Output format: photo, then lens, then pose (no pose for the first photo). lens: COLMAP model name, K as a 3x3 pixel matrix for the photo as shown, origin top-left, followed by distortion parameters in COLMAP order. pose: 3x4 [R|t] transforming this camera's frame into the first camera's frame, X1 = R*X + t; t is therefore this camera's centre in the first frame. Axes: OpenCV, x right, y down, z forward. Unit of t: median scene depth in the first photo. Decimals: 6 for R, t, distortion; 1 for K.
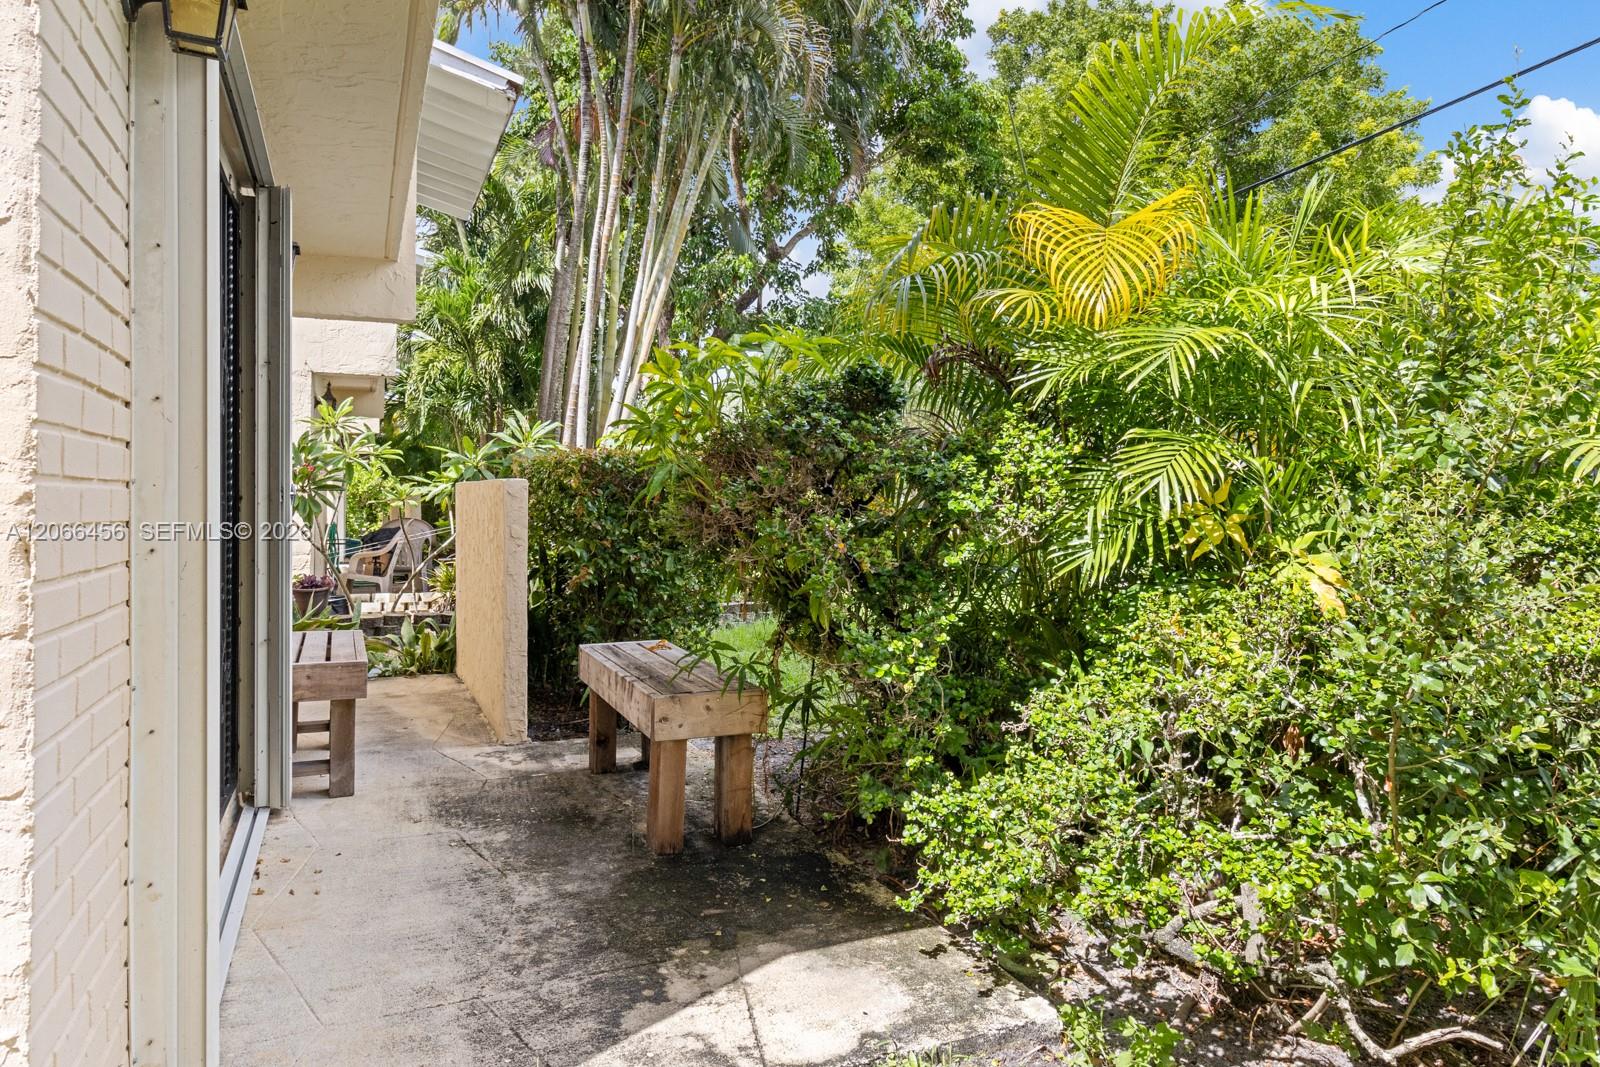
lens RADIAL K [[995.2, 0, 792.2], [0, 995.2, 500.4], [0, 0, 1]] dist [0.005594, 0.000501]
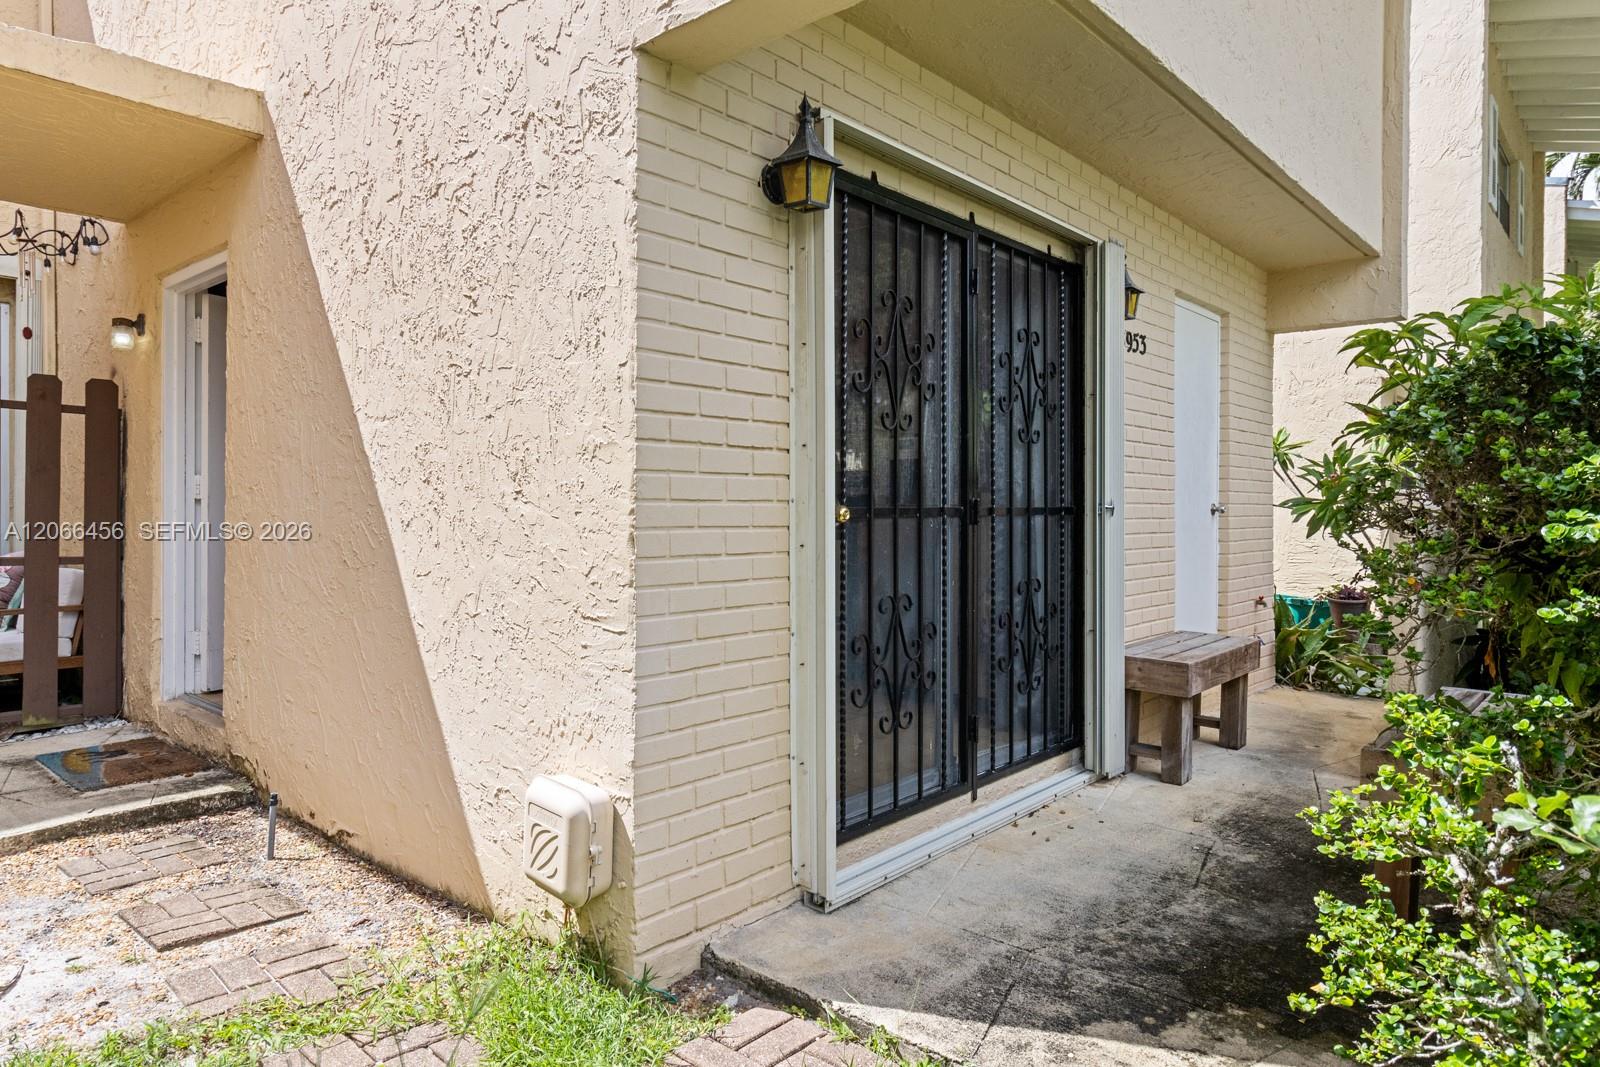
lens RADIAL K [[995.2, 0, 798.1], [0, 995.2, 523.3], [0, 0, 1]] dist [0.005594, 0.000501]
pose [[0.423461, 0.014165, -0.905803, 0.560837], [-0.001869, 0.999889, 0.014763, -0.004530], [0.905912, -0.004559, 0.423441, 0.267820]]
